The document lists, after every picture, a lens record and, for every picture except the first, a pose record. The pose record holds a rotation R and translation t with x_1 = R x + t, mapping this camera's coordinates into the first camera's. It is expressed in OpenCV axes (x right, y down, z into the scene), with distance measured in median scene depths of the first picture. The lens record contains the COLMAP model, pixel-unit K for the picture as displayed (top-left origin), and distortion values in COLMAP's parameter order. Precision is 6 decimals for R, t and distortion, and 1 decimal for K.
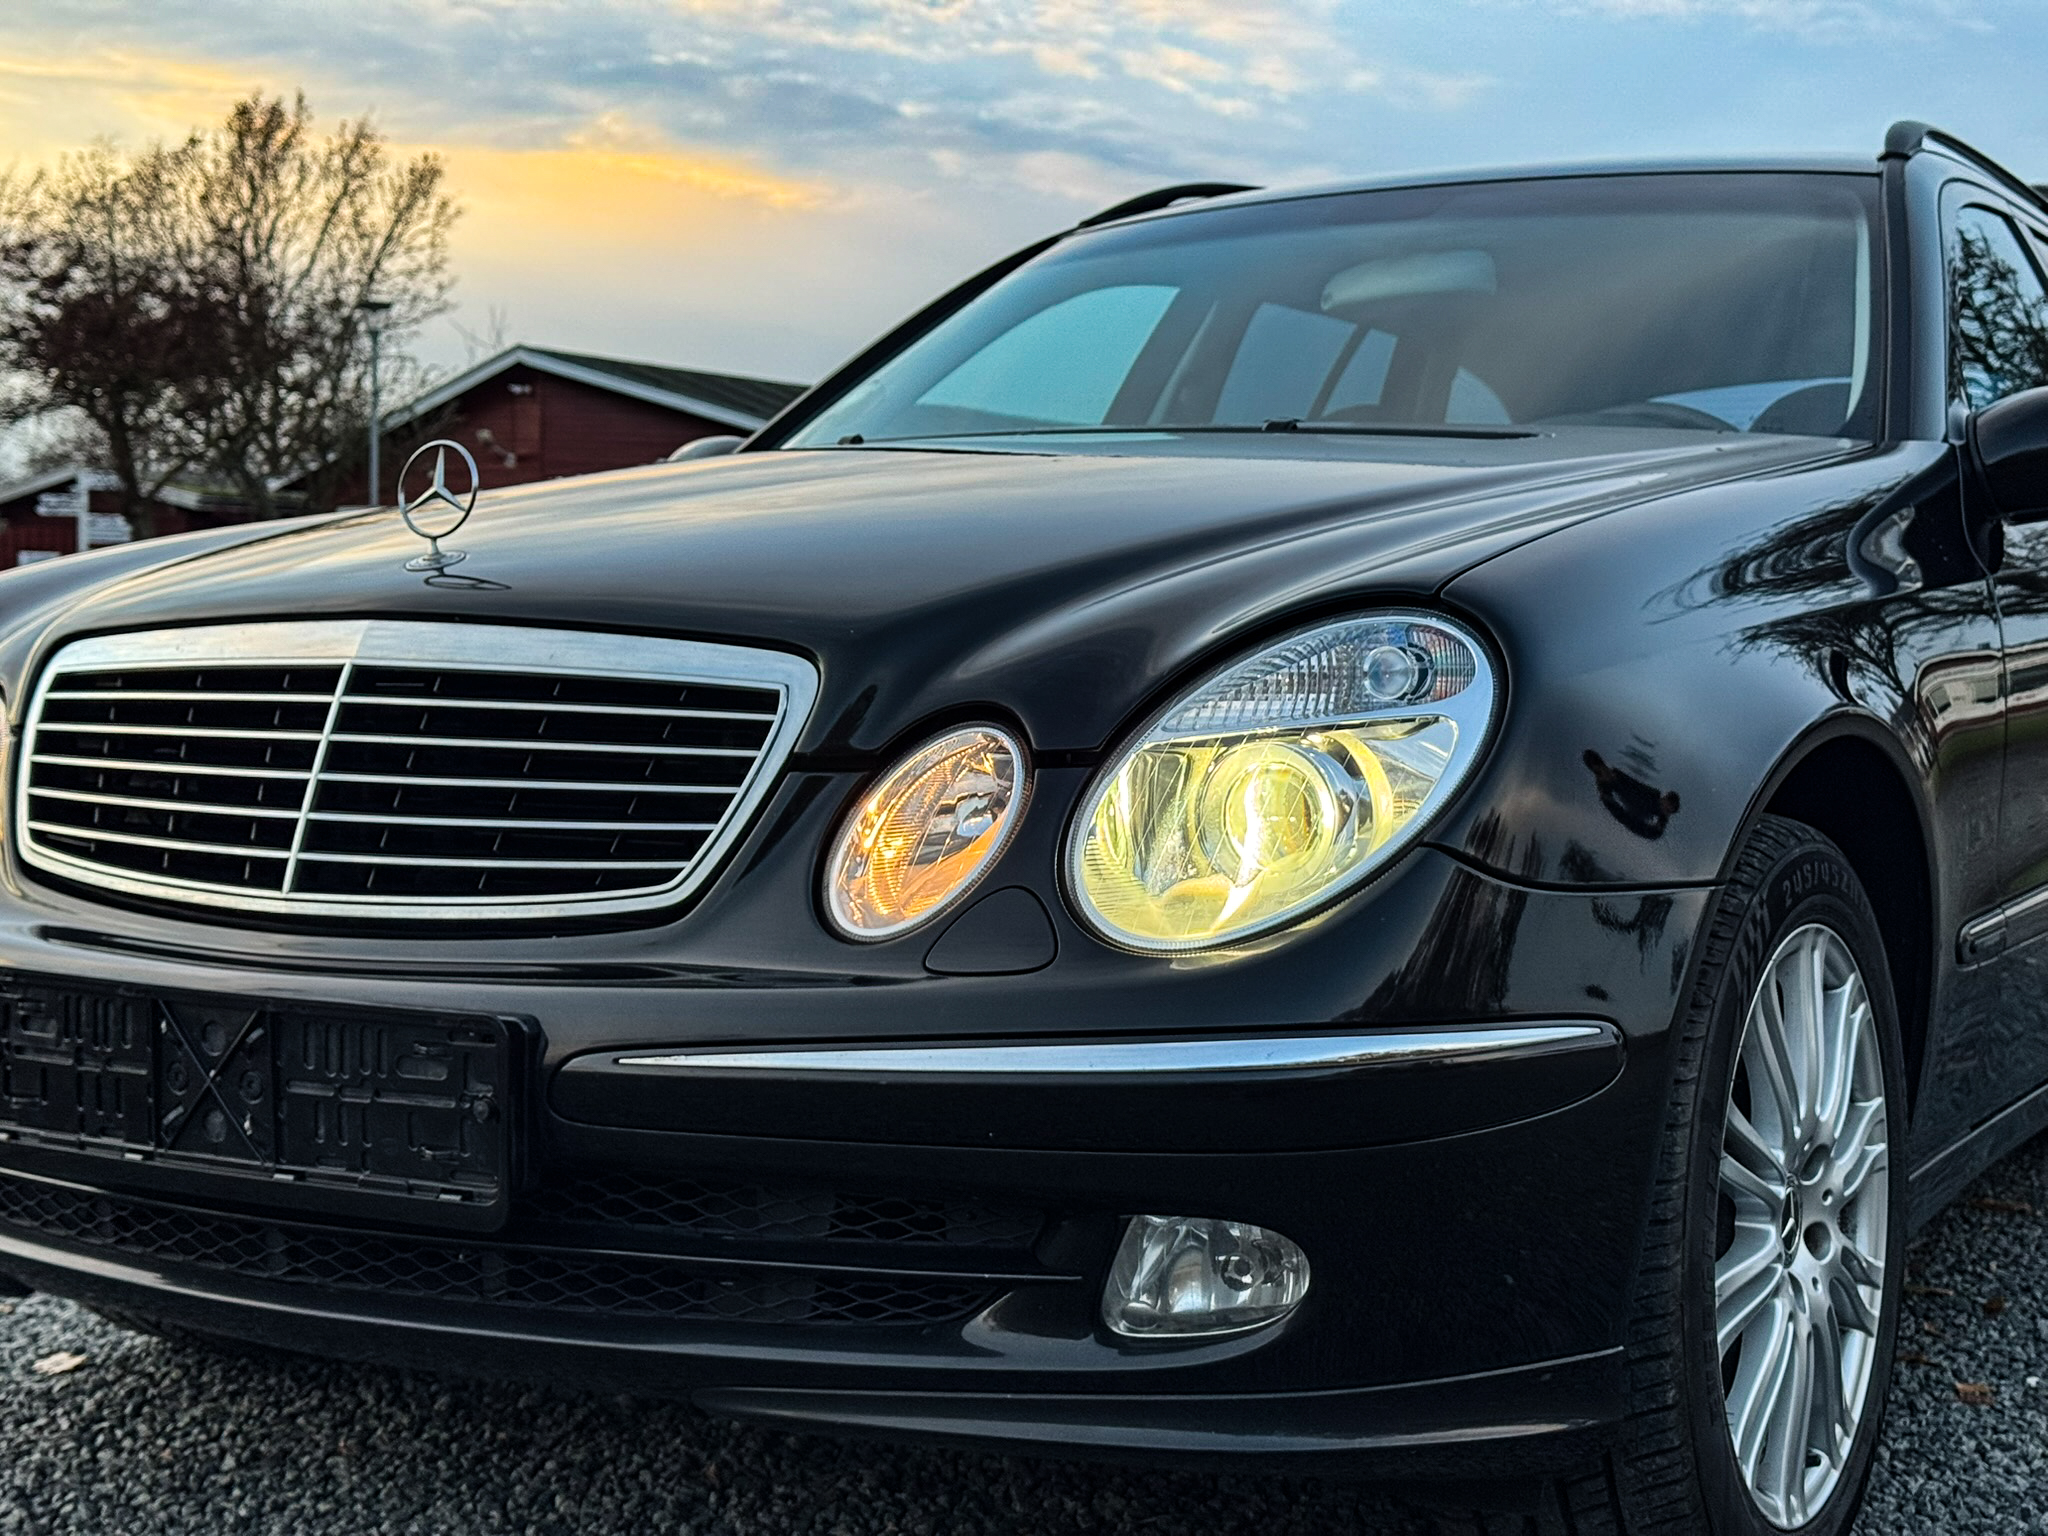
lens RADIAL K [[2842.1, 0, 1030.5], [0, 2842.1, 768.0], [0, 0, 1]] dist [0.137176, 0.000000]
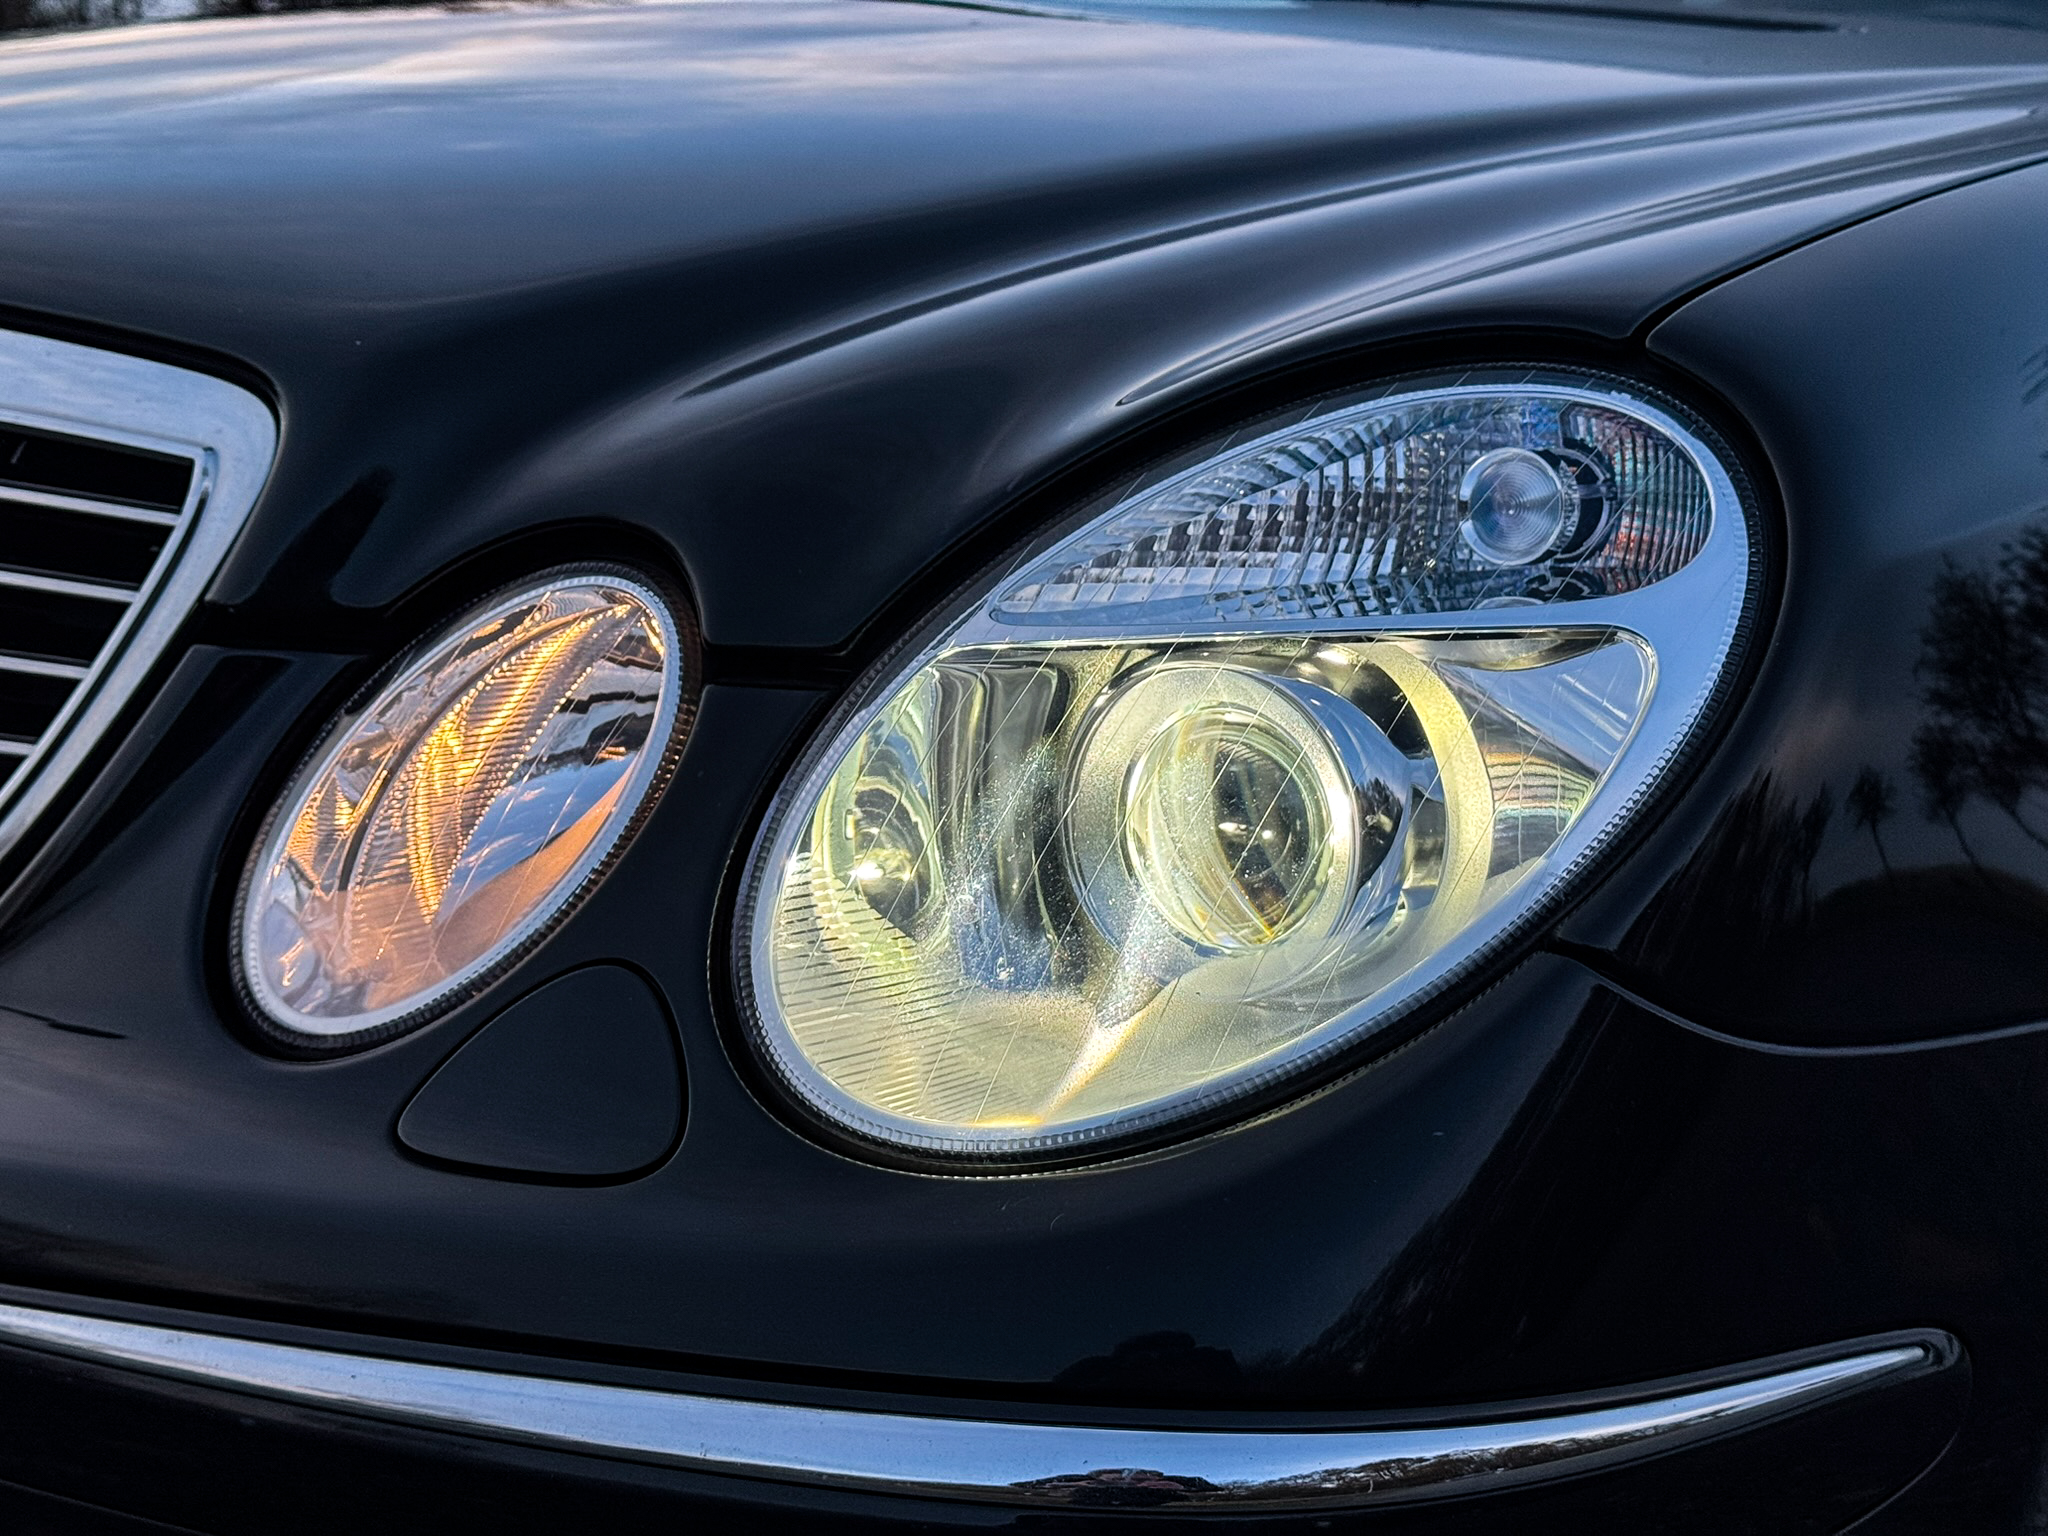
lens RADIAL K [[2842.1, 0, 1016.2], [0, 2842.1, 767.9], [0, 0, 1]] dist [0.137176, 0.000000]
pose [[0.995396, 0.071310, -0.064037, 0.079766], [-0.061577, 0.987825, 0.142861, -0.053481], [0.073445, -0.138260, 0.987669, 0.543705]]
